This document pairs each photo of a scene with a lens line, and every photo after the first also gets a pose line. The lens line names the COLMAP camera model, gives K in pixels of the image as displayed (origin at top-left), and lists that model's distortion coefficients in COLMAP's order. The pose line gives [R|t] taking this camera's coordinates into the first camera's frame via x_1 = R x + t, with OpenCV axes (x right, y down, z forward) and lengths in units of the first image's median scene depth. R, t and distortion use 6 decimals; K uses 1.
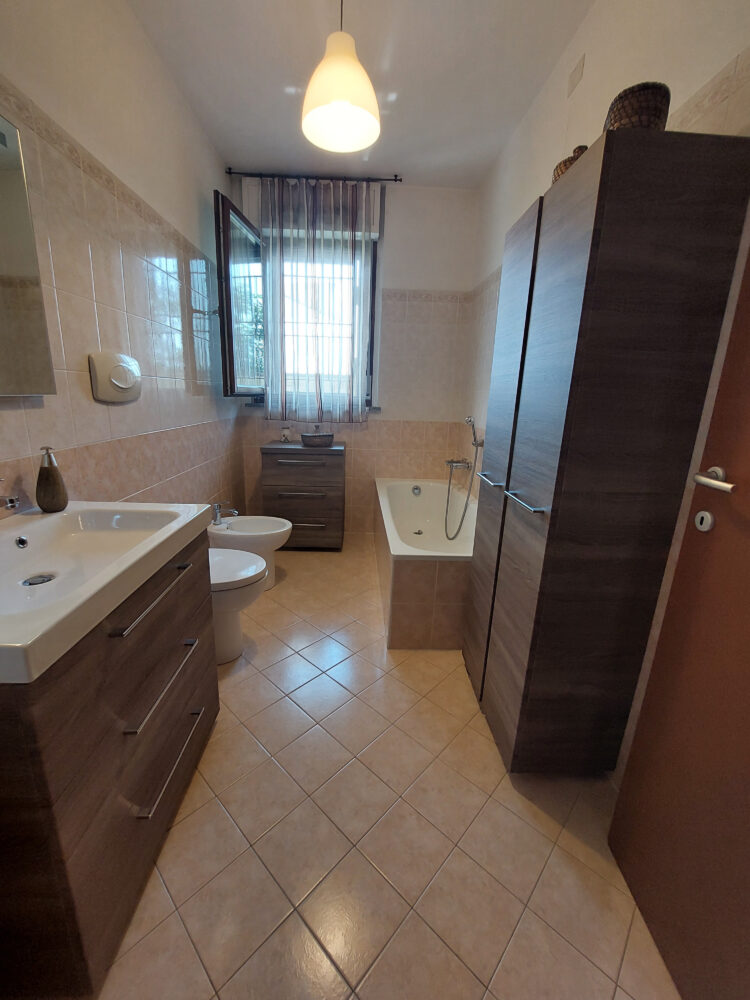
lens RADIAL K [[399.7, 0, 372.2], [0, 399.7, 498.9], [0, 0, 1]] dist [-0.015543, 0.000278]
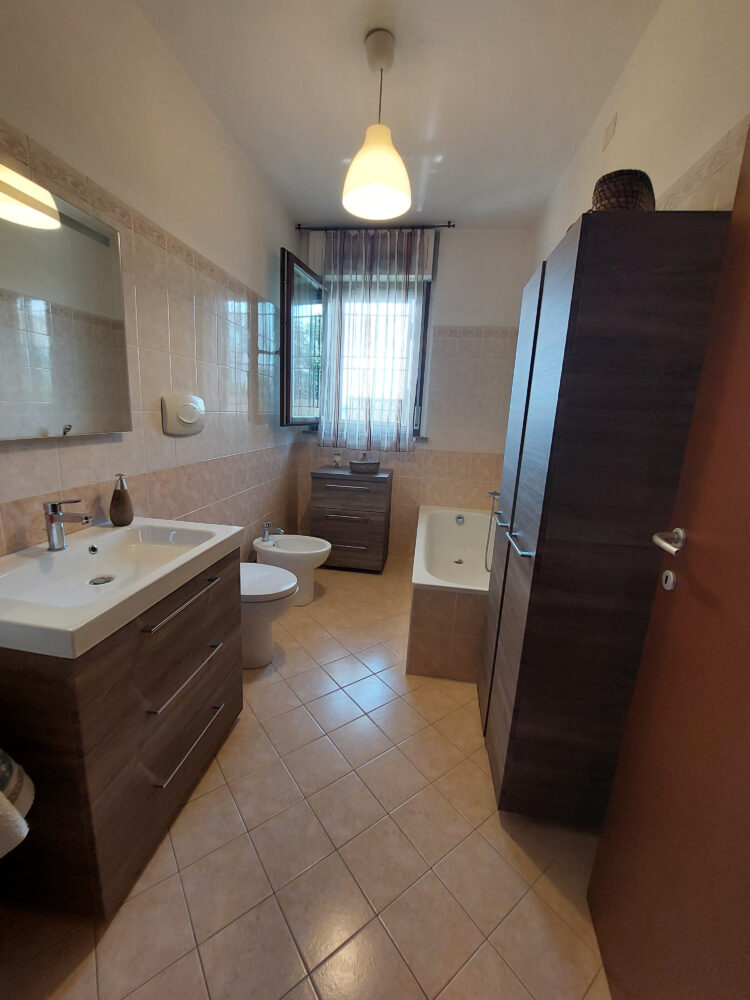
lens RADIAL K [[403.6, 0, 375.0], [0, 403.6, 500.0], [0, 0, 1]] dist [-0.015324, -0.000175]
pose [[0.984485, 0.052625, -0.167389, 0.124146], [-0.060209, 0.997361, -0.040559, -0.030250], [0.164813, 0.050008, 0.985056, -0.074841]]
